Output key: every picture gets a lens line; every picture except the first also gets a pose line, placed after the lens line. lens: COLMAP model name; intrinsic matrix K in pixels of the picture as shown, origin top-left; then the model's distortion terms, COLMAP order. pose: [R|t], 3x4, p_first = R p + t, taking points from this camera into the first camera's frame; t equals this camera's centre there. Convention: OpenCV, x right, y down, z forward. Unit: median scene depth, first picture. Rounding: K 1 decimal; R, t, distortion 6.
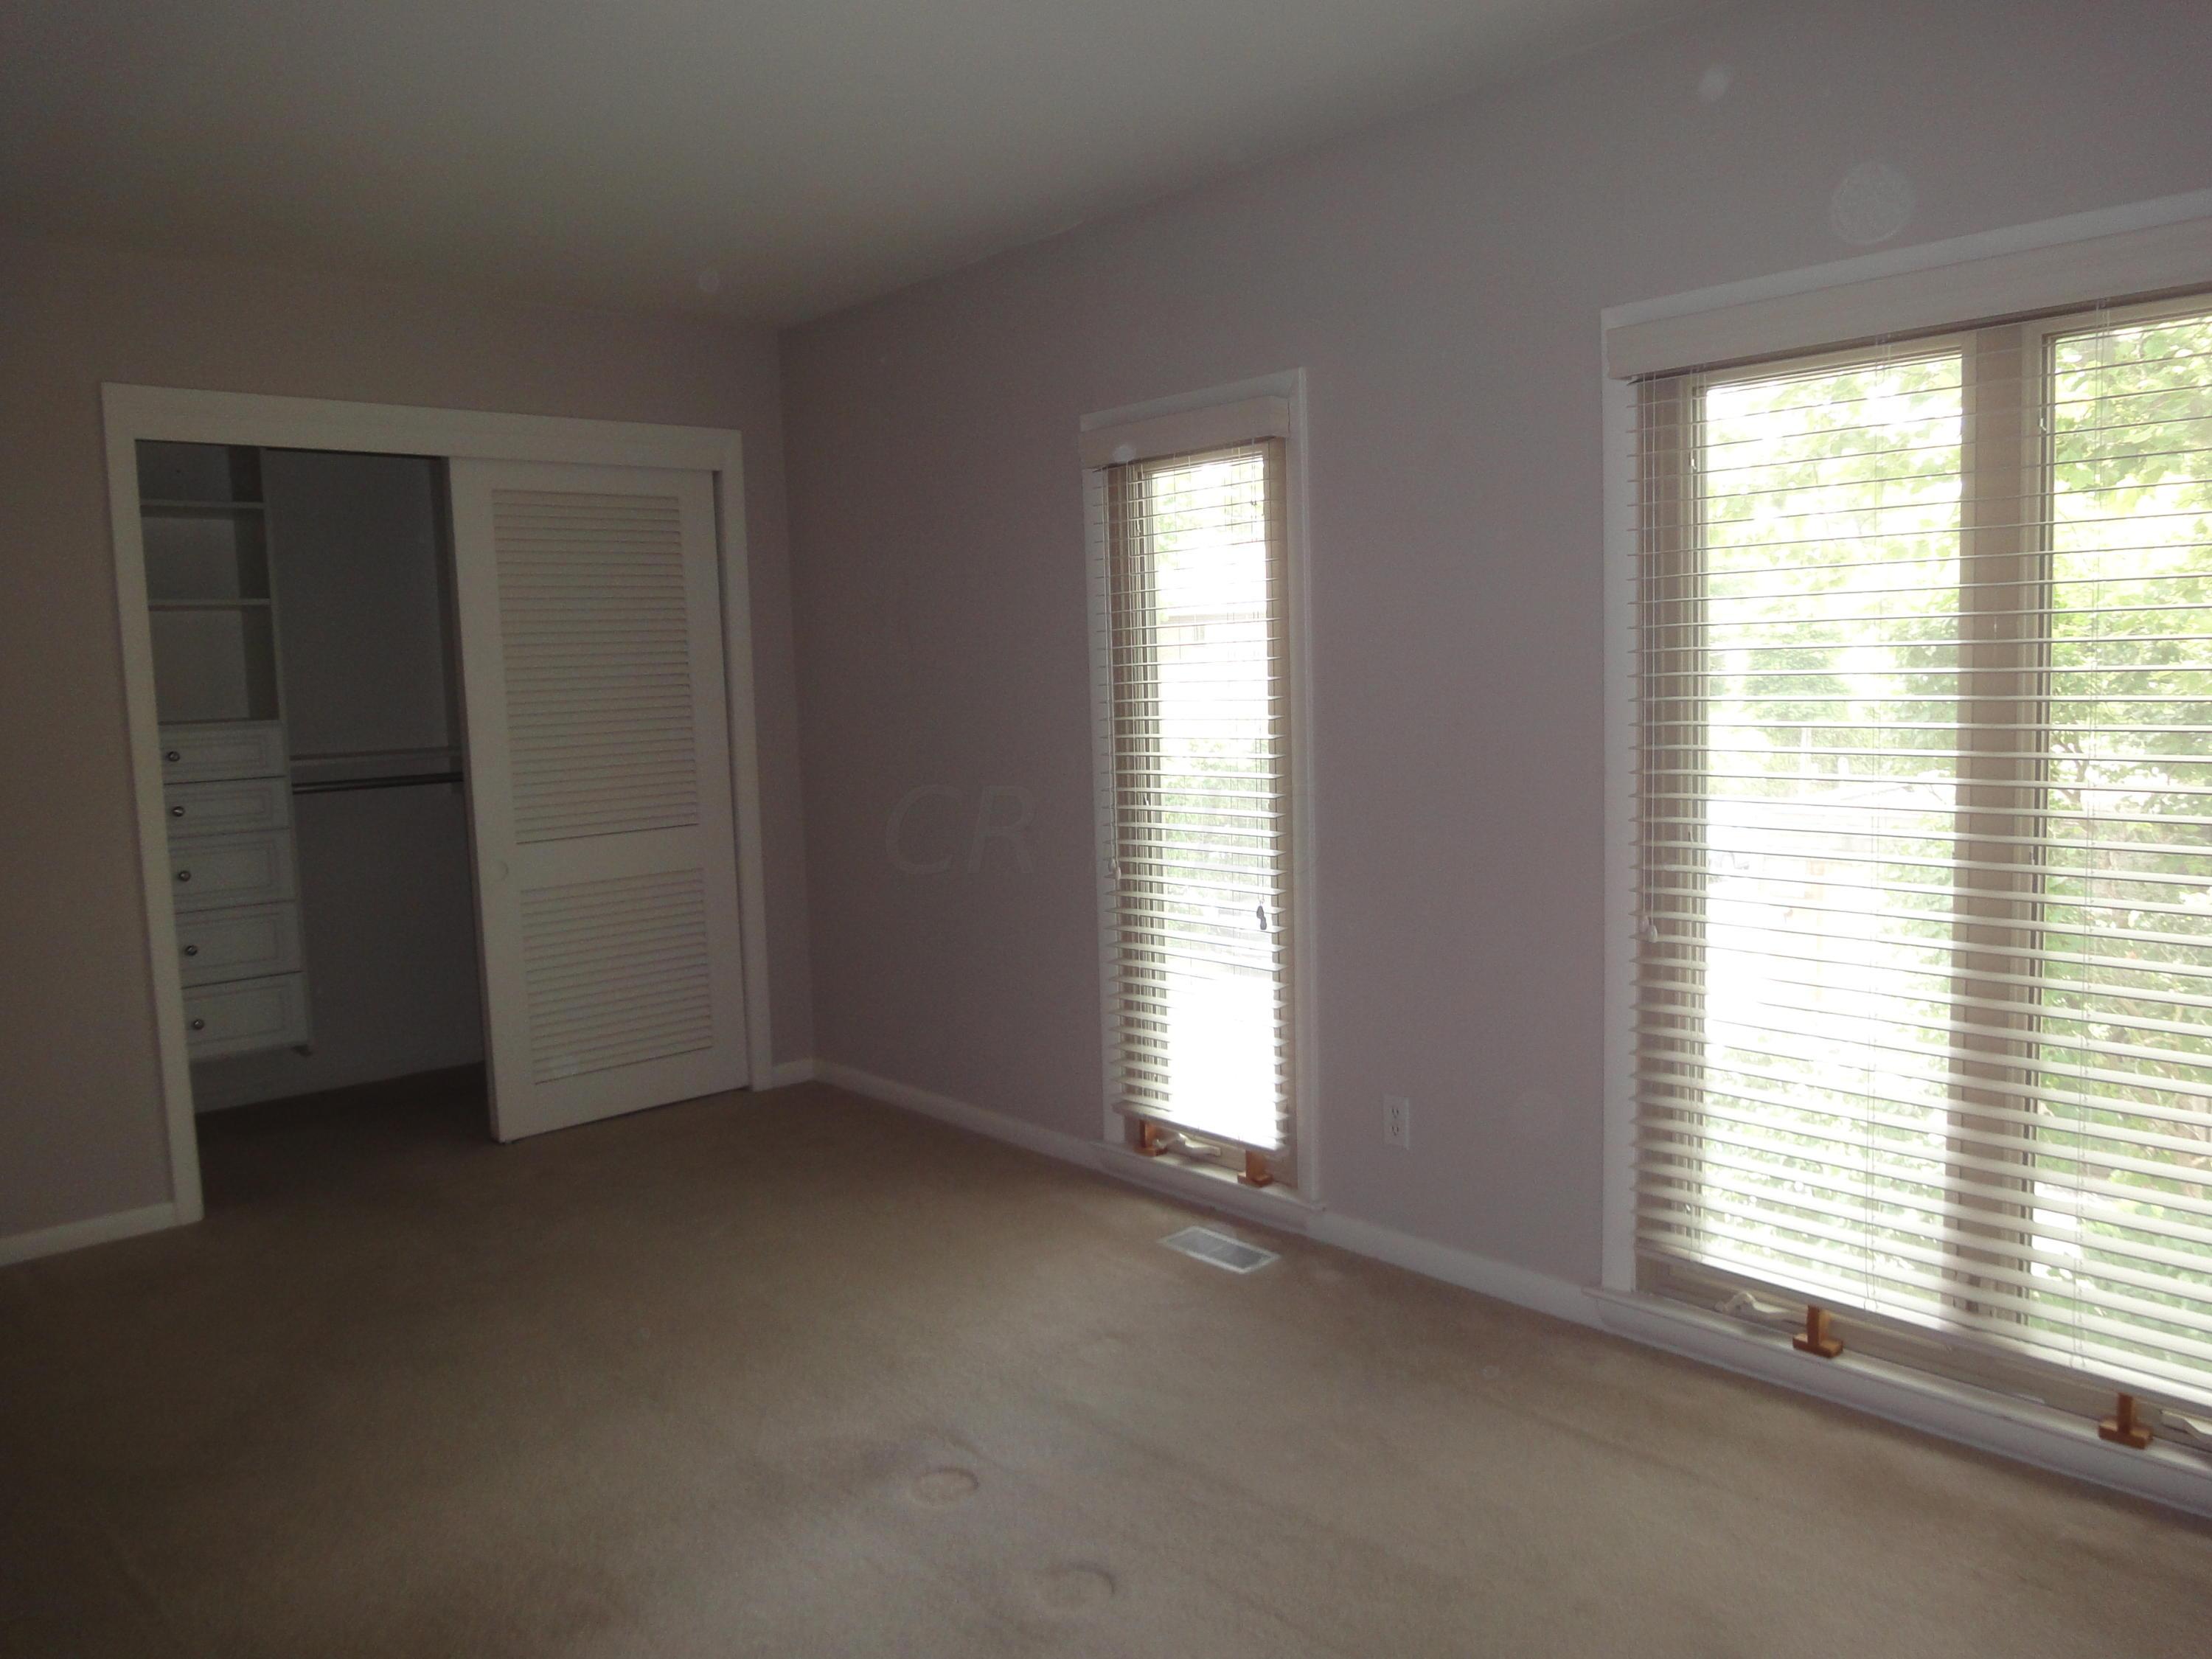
lens RADIAL K [[1568.1, 0, 1104.0], [0, 1568.1, 858.3], [0, 0, 1]] dist [-0.046019, 0.005790]
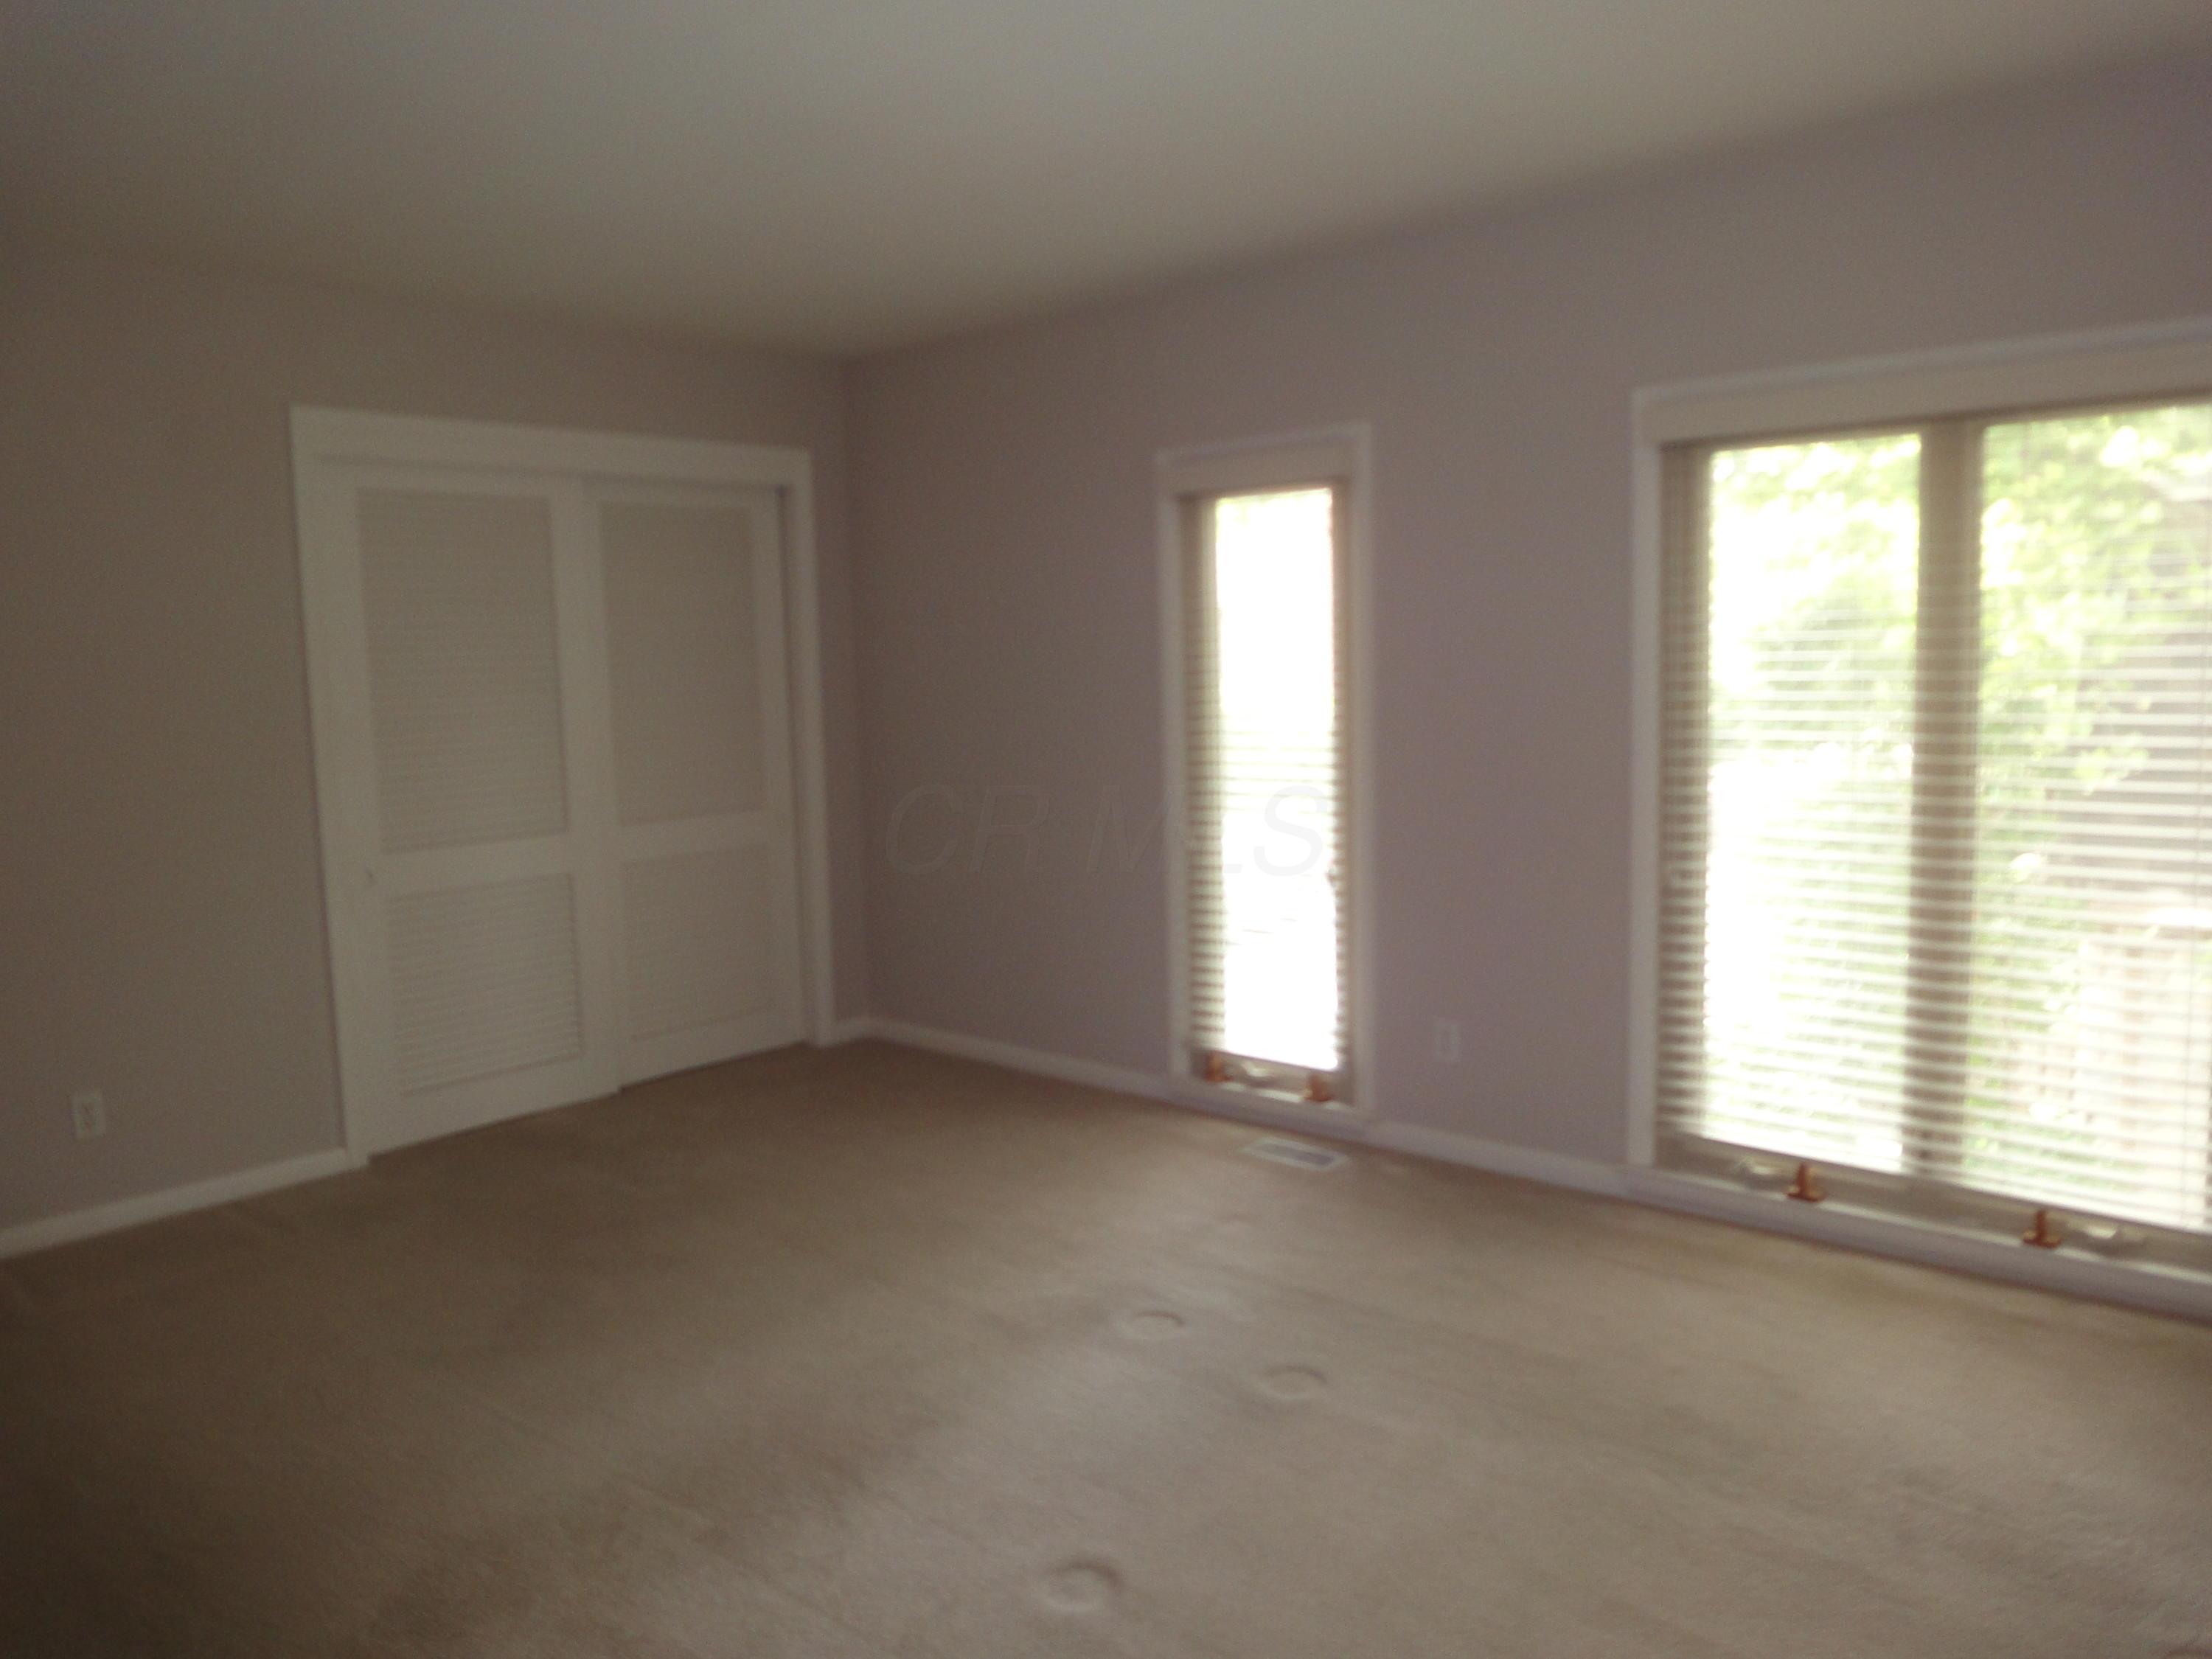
lens RADIAL K [[1574.4, 0, 1103.4], [0, 1574.4, 842.4], [0, 0, 1]] dist [-0.043006, 0.003516]
pose [[0.993708, -0.006286, 0.111829, -0.244487], [0.007122, 0.999950, -0.007080, 0.022900], [-0.111779, 0.007832, 0.993702, -0.213921]]
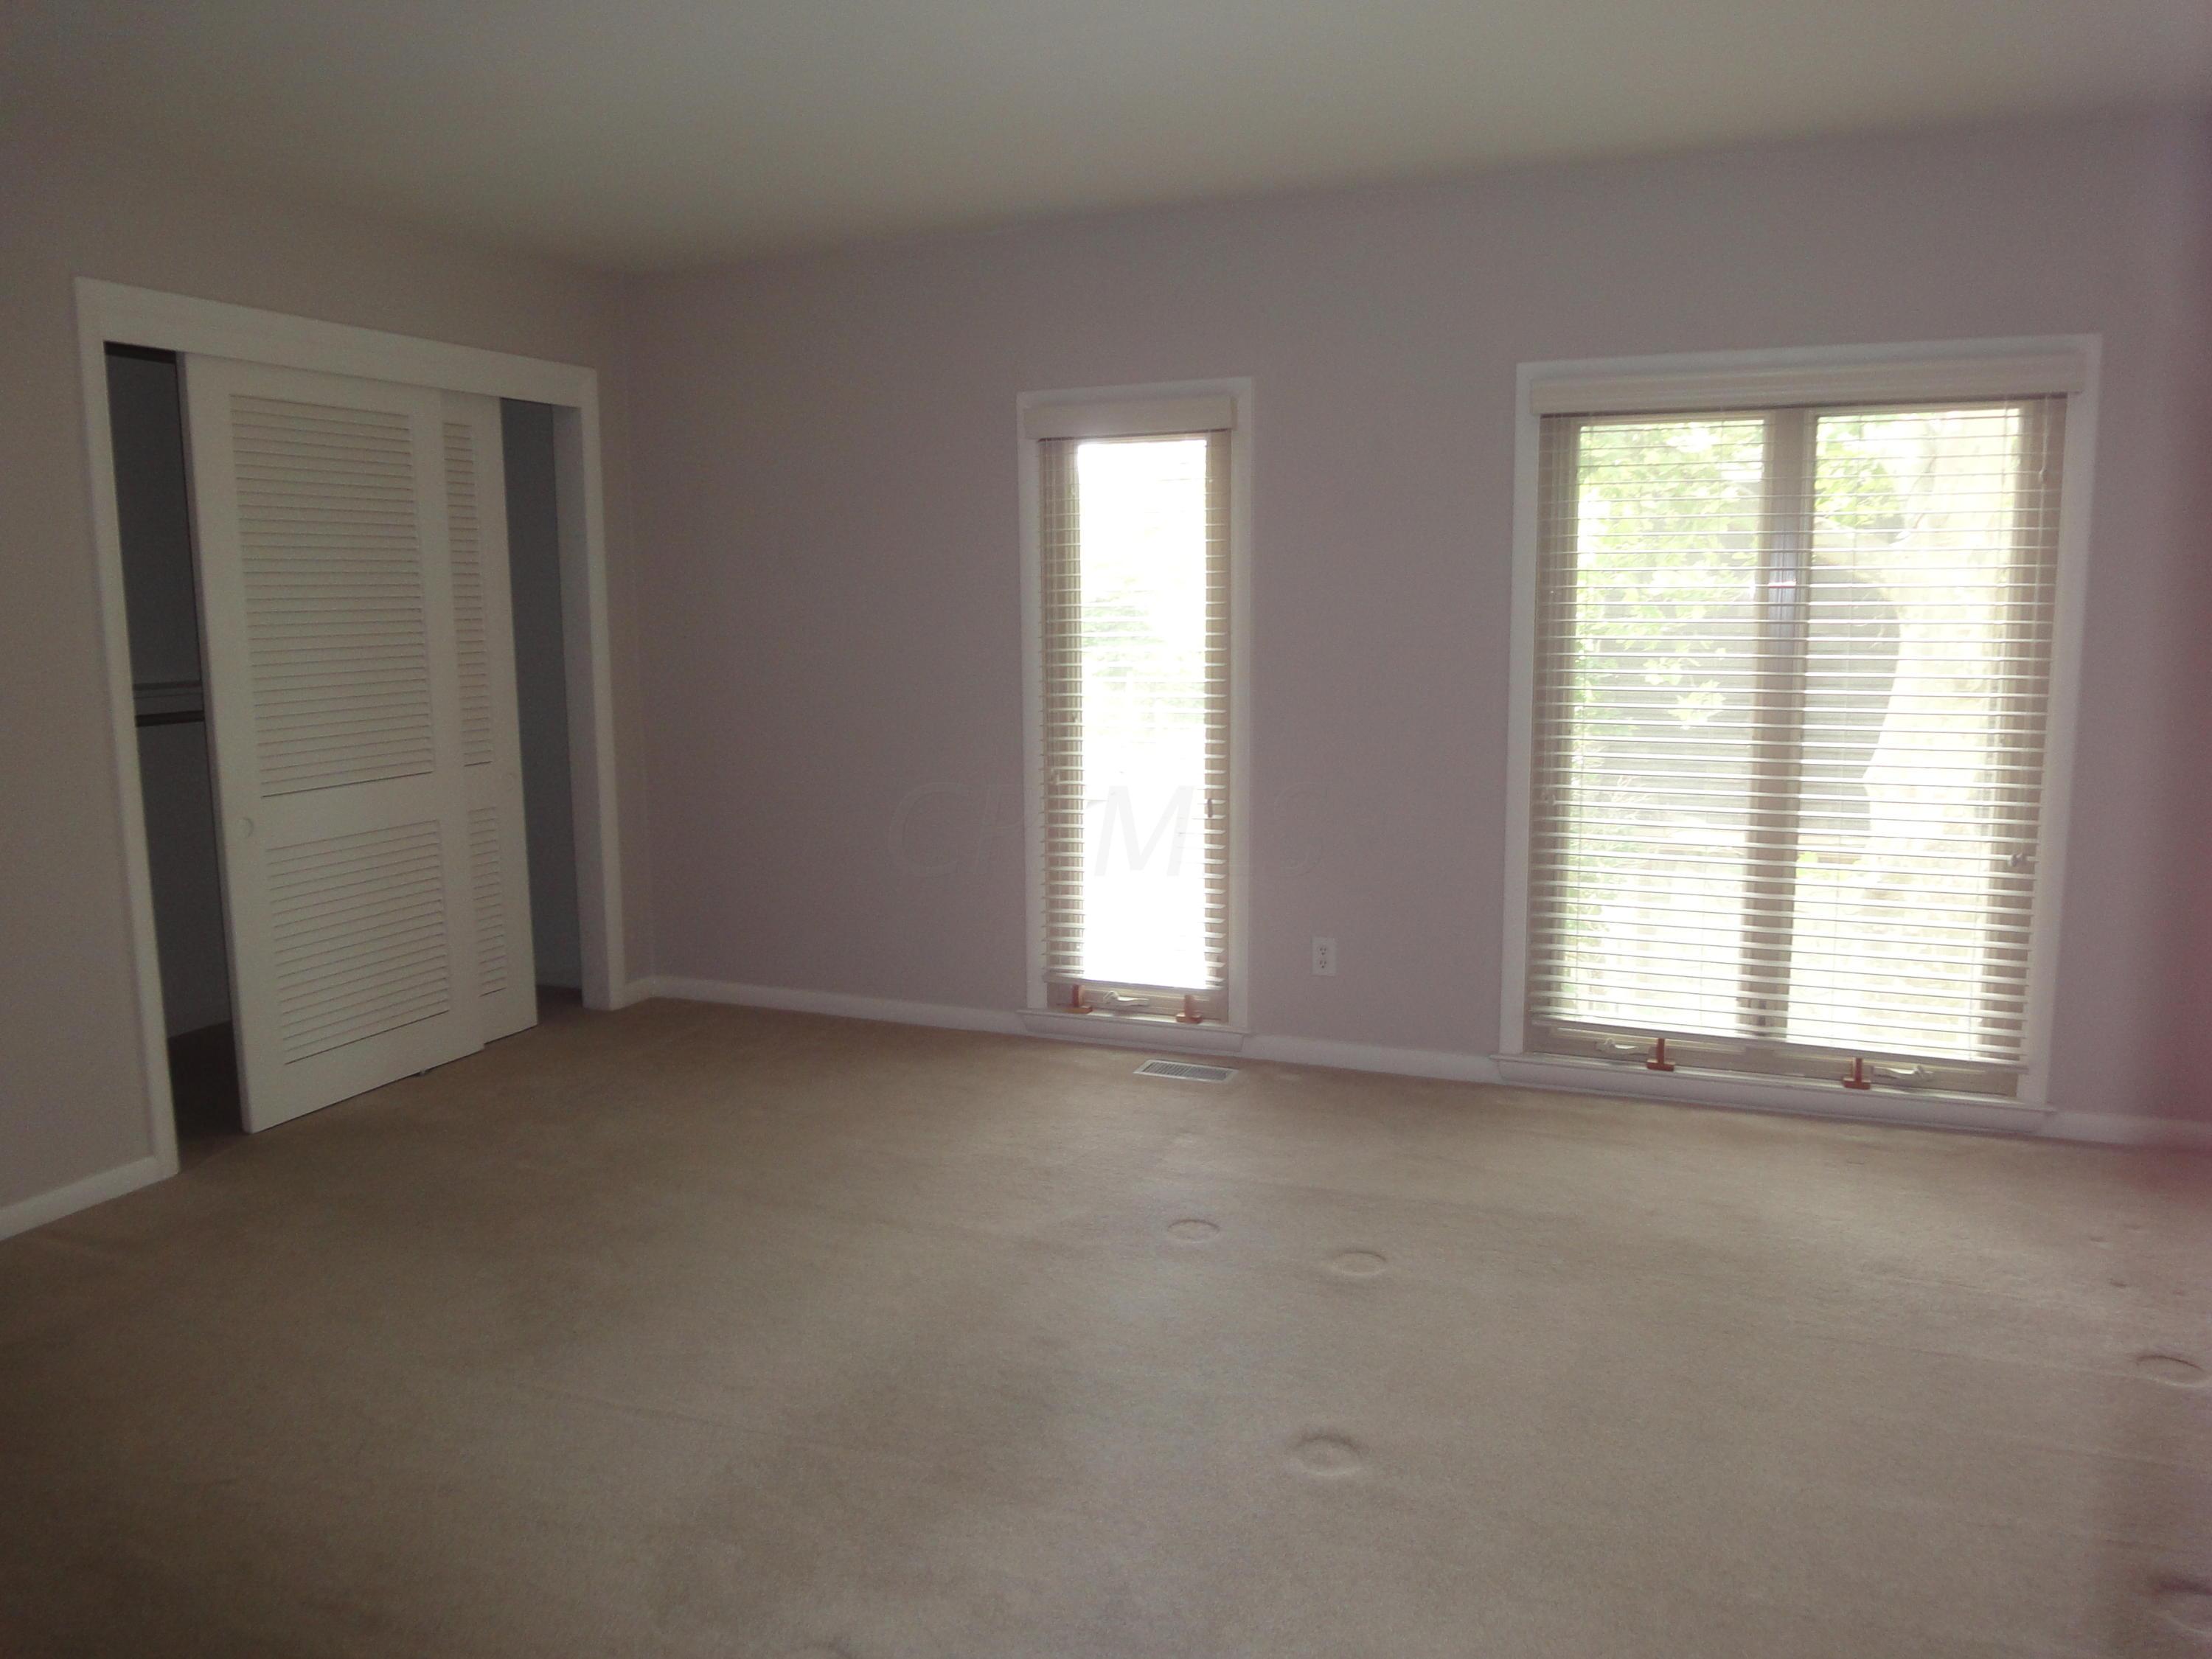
lens RADIAL K [[1591.2, 0, 1106.5], [0, 1591.2, 812.9], [0, 0, 1]] dist [-0.041091, 0.006308]
pose [[0.895816, -0.031187, 0.443330, -0.647623], [0.031541, 0.999481, 0.006578, 0.037759], [-0.443305, 0.008090, 0.896335, -0.138831]]
